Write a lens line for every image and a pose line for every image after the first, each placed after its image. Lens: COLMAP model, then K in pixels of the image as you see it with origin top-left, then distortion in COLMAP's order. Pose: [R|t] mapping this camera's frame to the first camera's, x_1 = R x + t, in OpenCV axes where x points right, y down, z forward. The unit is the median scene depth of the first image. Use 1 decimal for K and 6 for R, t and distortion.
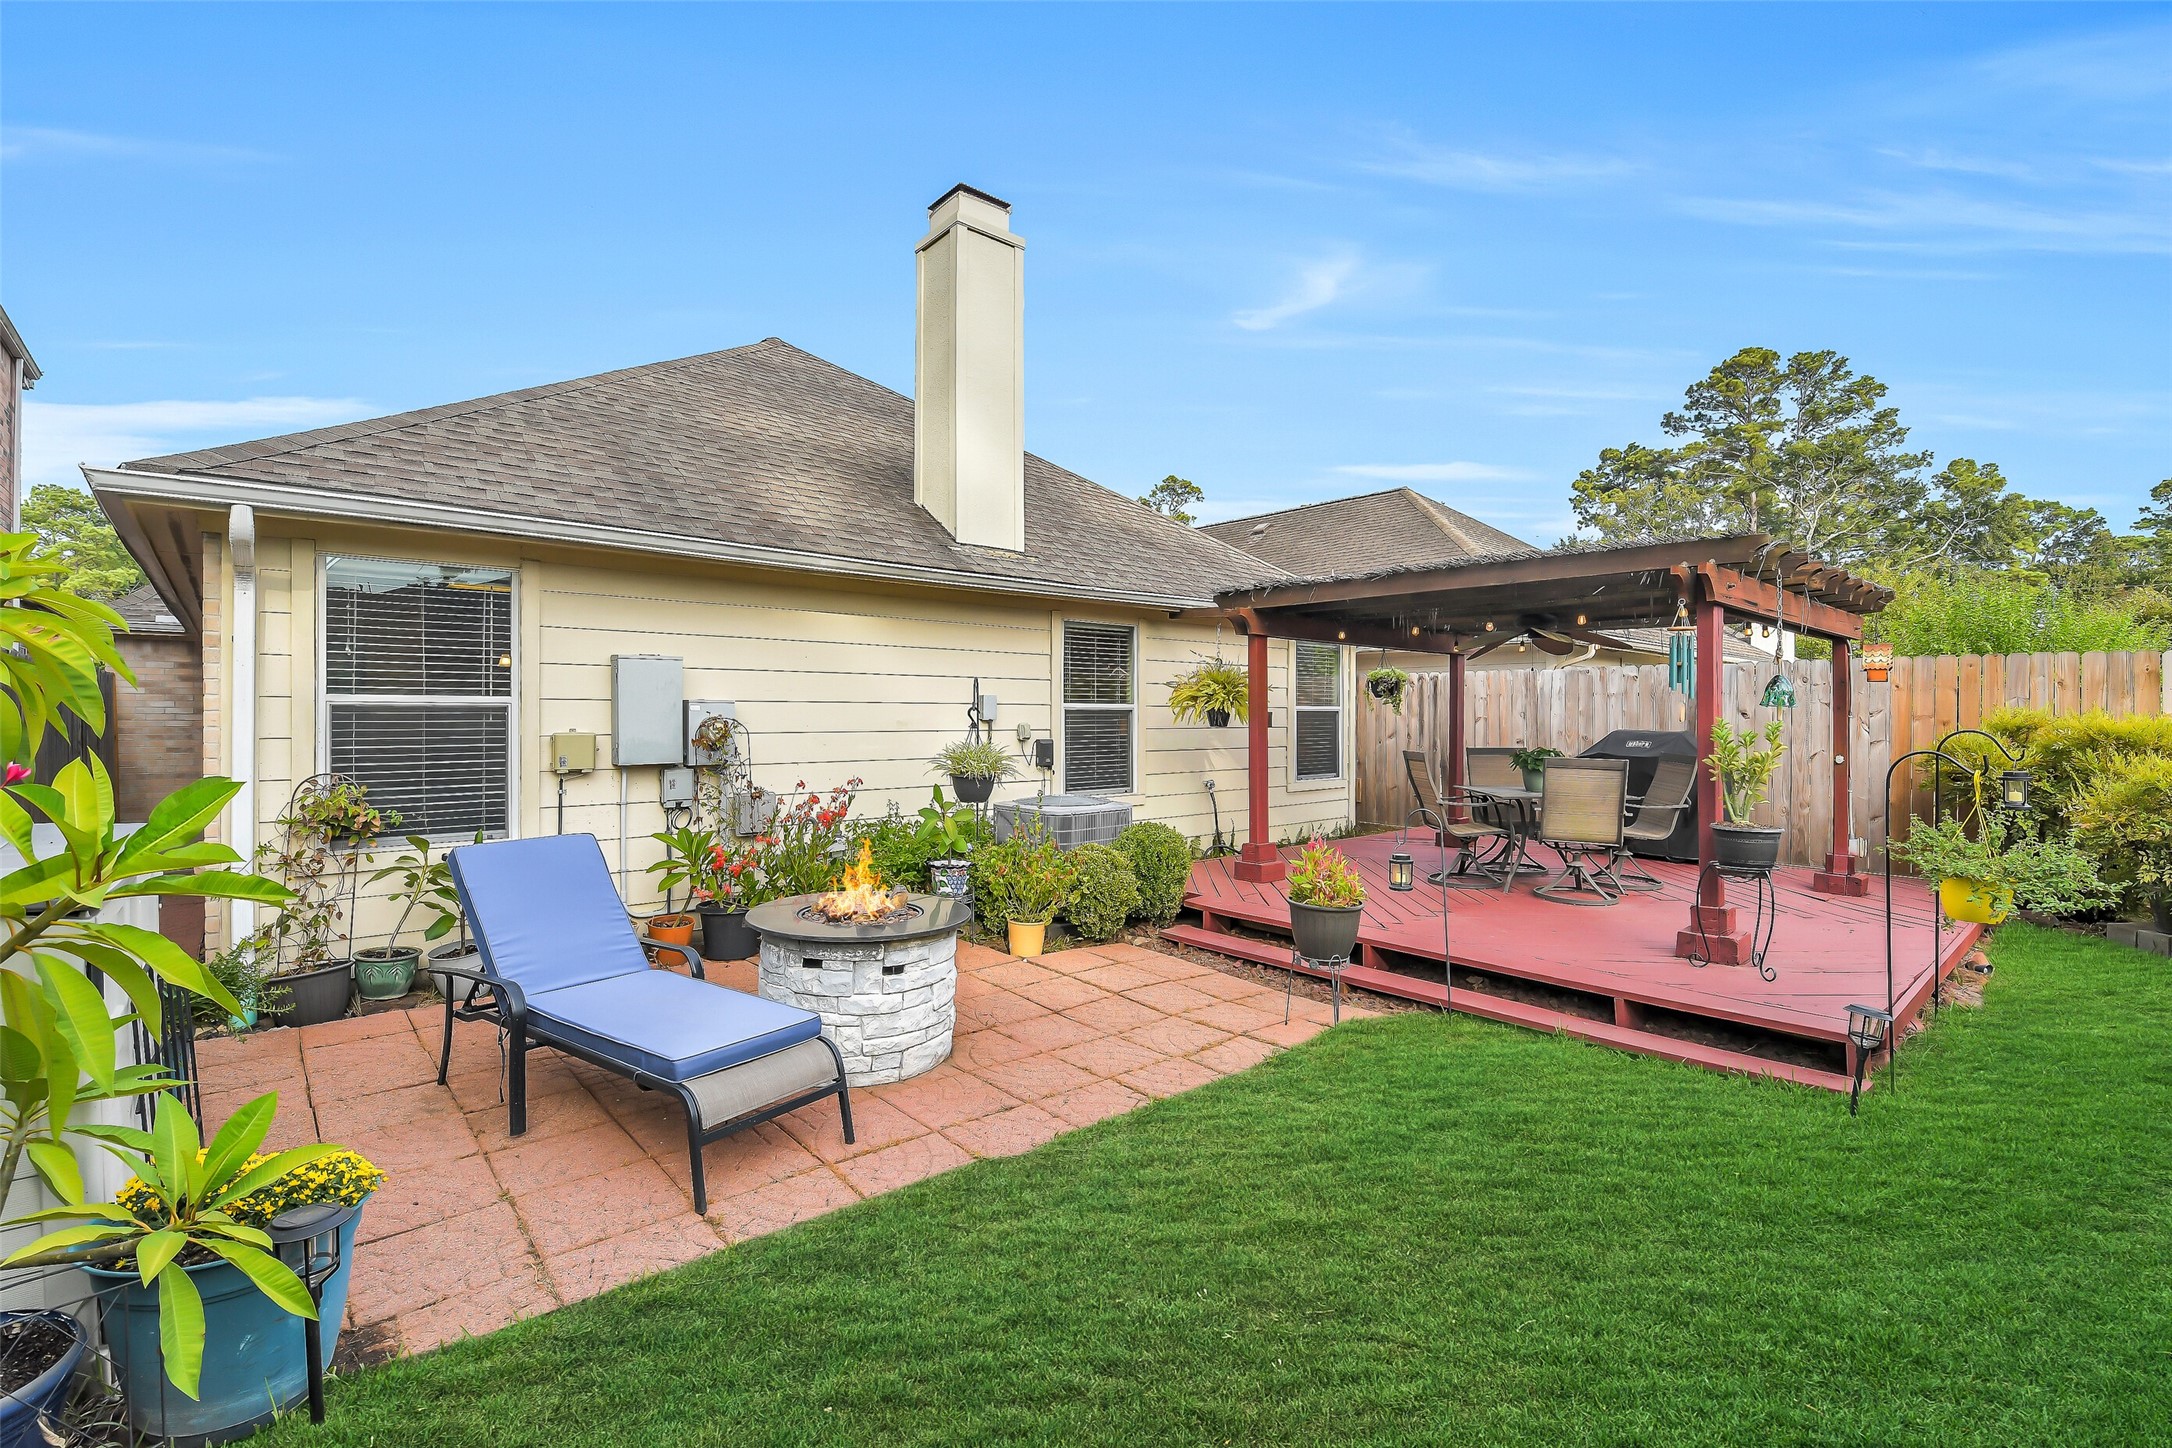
lens RADIAL K [[948.9, 0, 1096.8], [0, 948.9, 723.7], [0, 0, 1]] dist [0.000069, -0.000134]
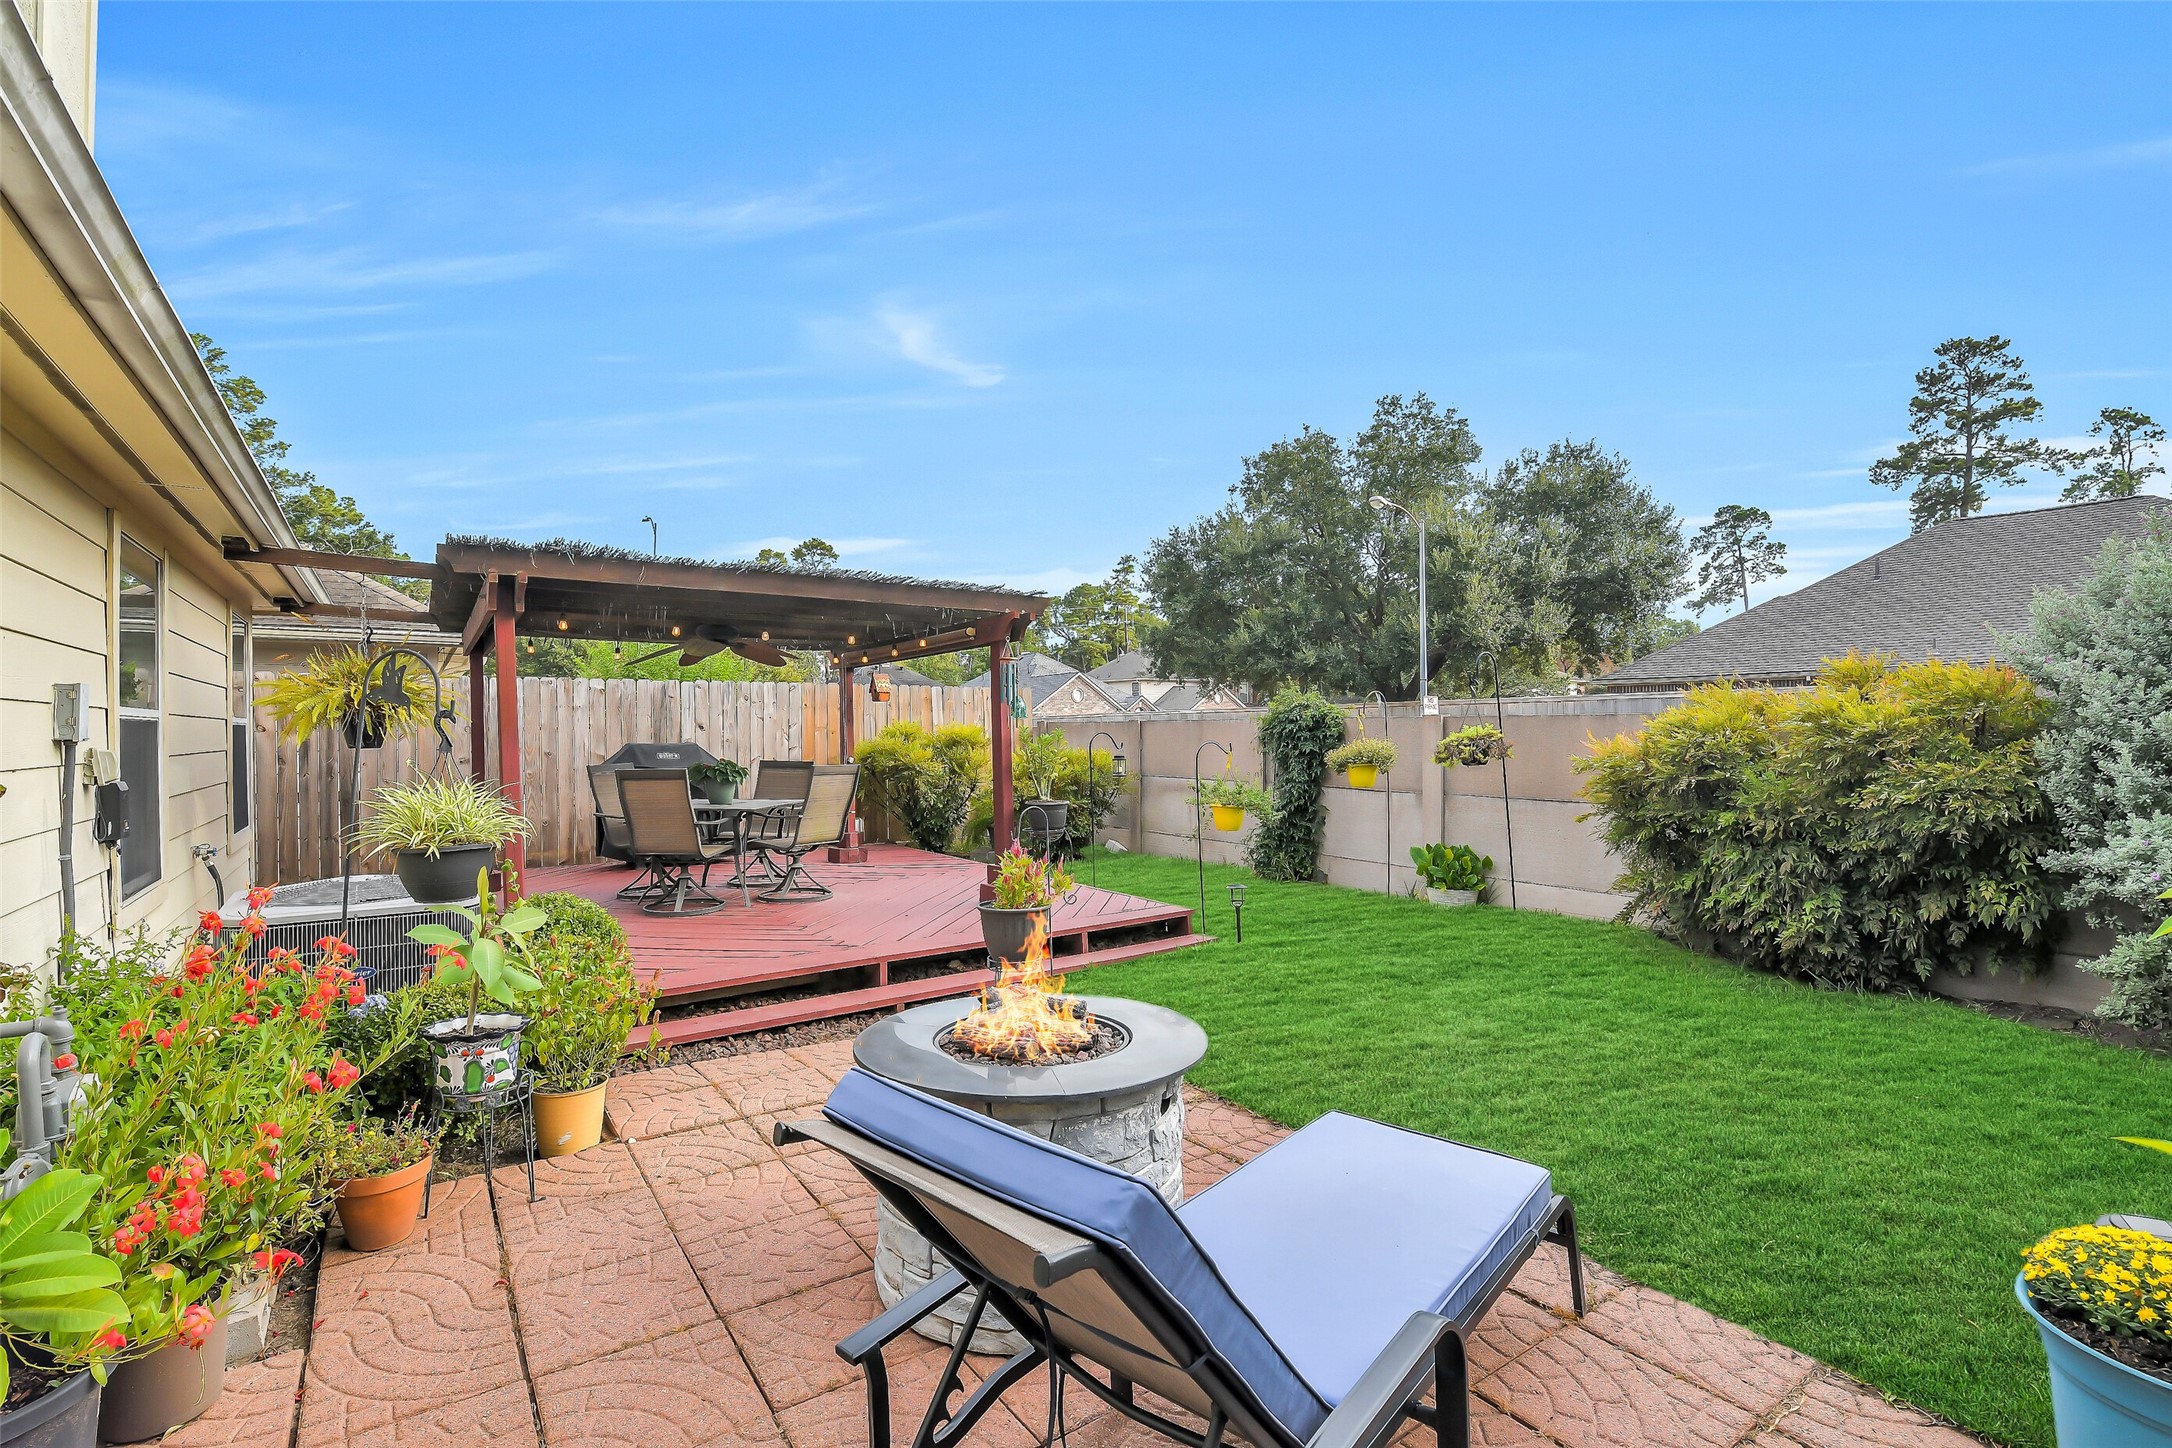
lens RADIAL K [[985.9, 0, 1070.5], [0, 985.9, 710.5], [0, 0, 1]] dist [0.022037, -0.017789]
pose [[0.131486, 0.013631, 0.991224, -0.393656], [0.020079, 0.999664, -0.016411, -0.001440], [-0.991115, 0.022061, 0.131168, 0.387478]]
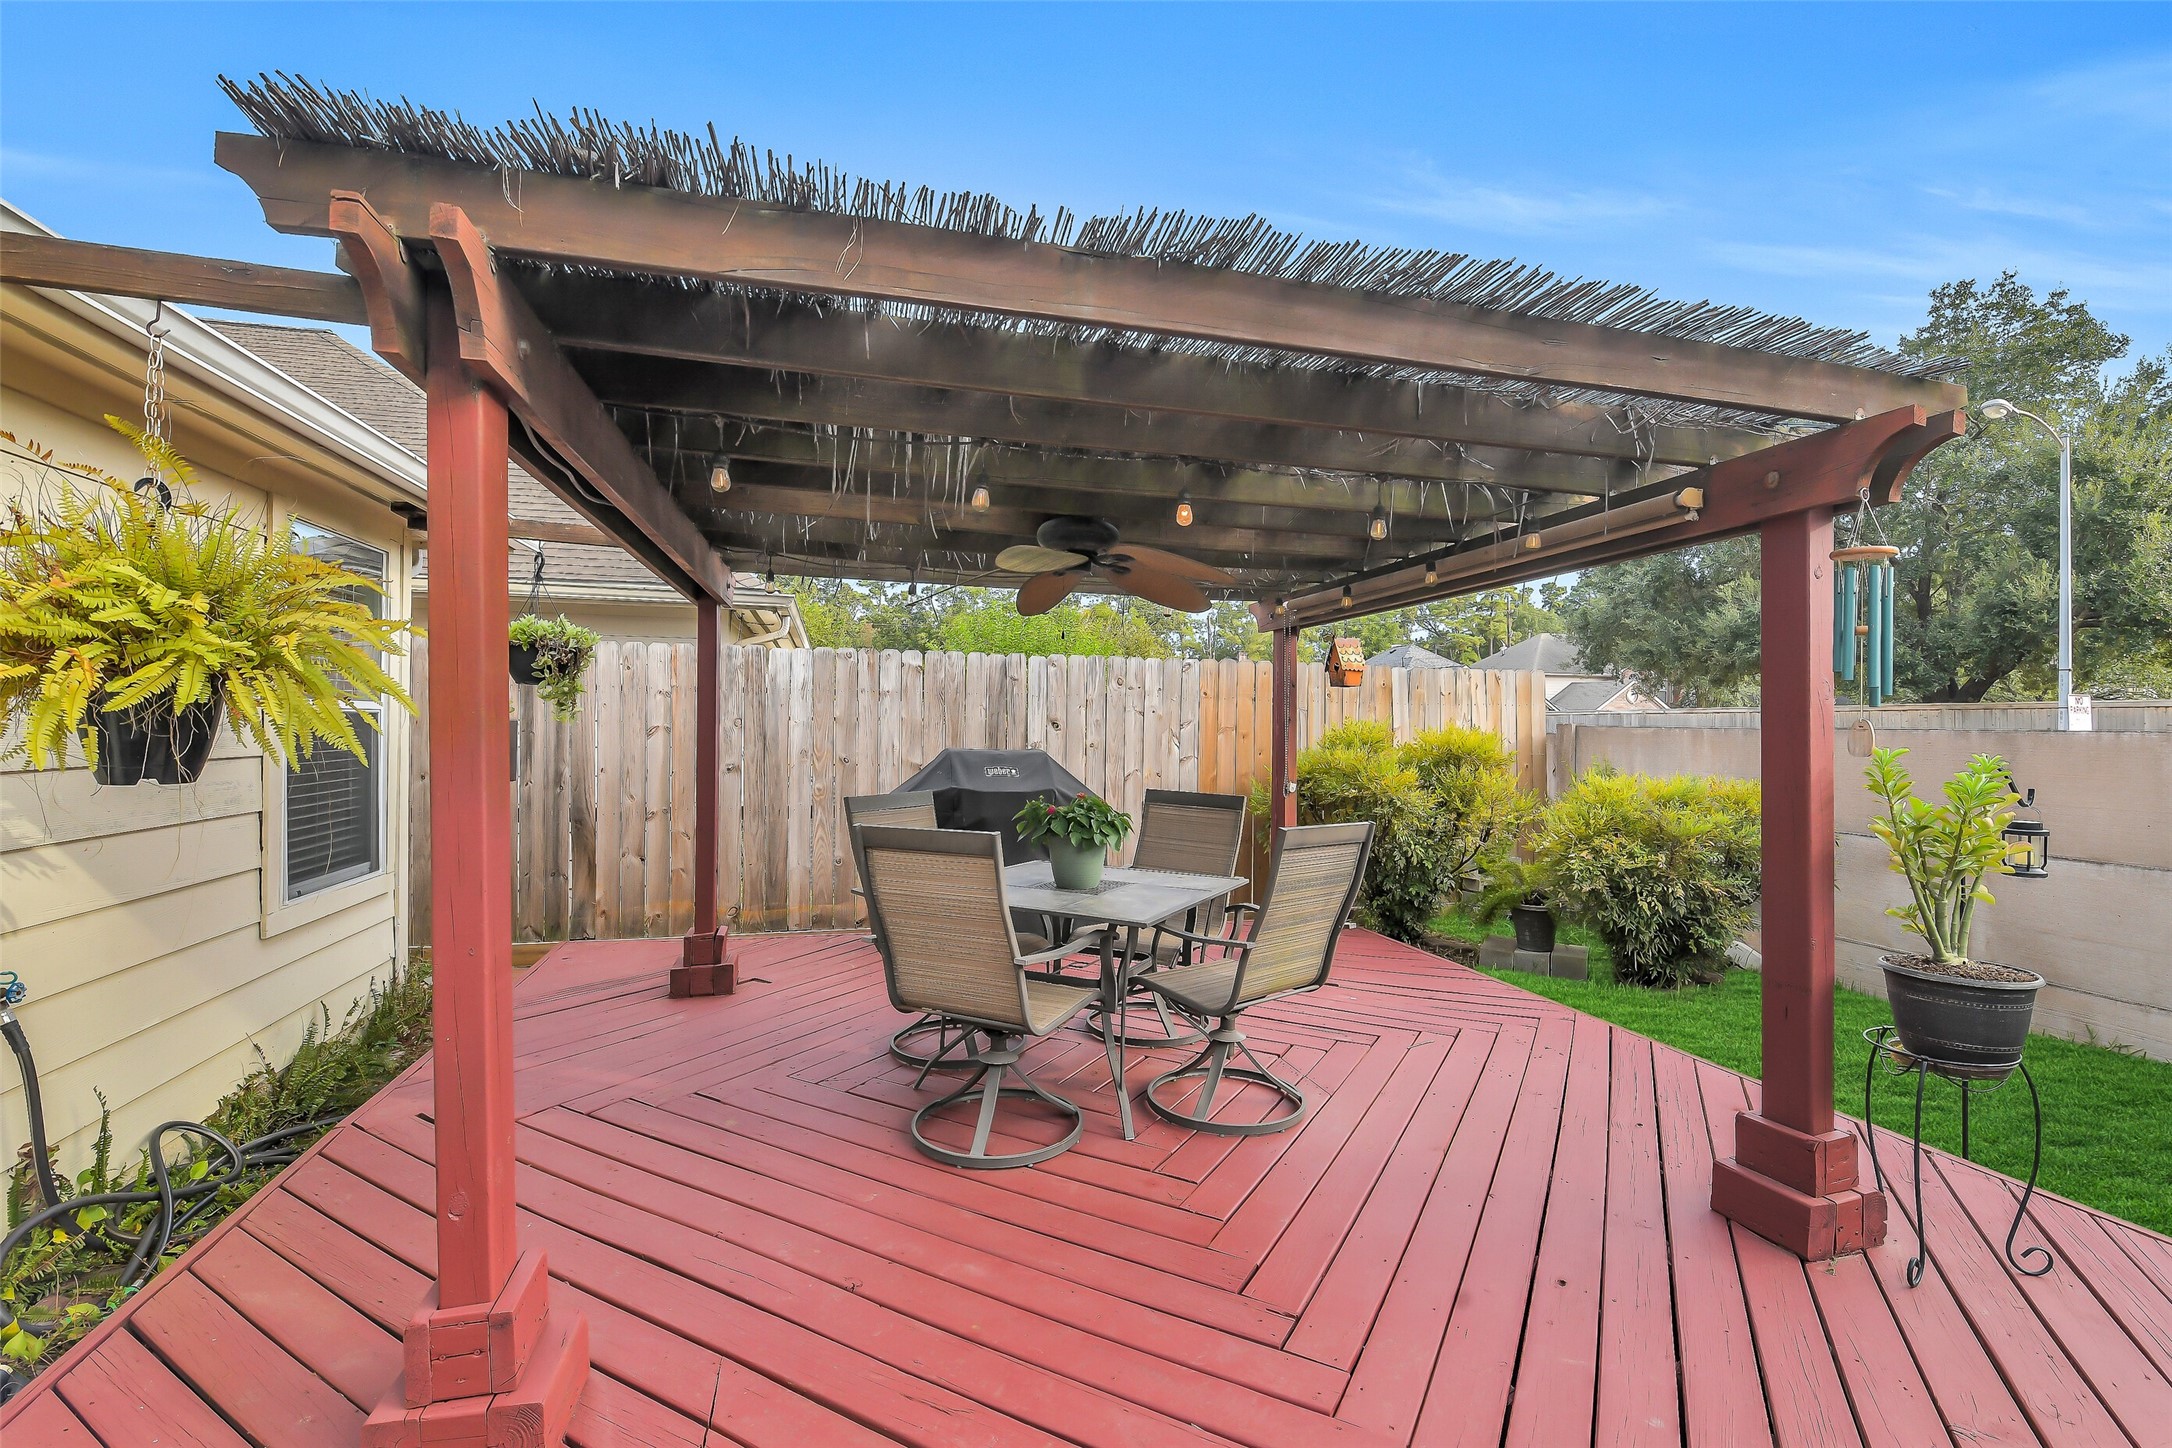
lens RADIAL K [[948.9, 0, 1096.8], [0, 948.9, 723.7], [0, 0, 1]] dist [0.000069, -0.000134]
pose [[0.442846, 0.001470, 0.896596, 0.022713], [0.000502, 0.999998, -0.001888, -0.008709], [-0.896597, 0.001287, 0.442845, 0.598469]]
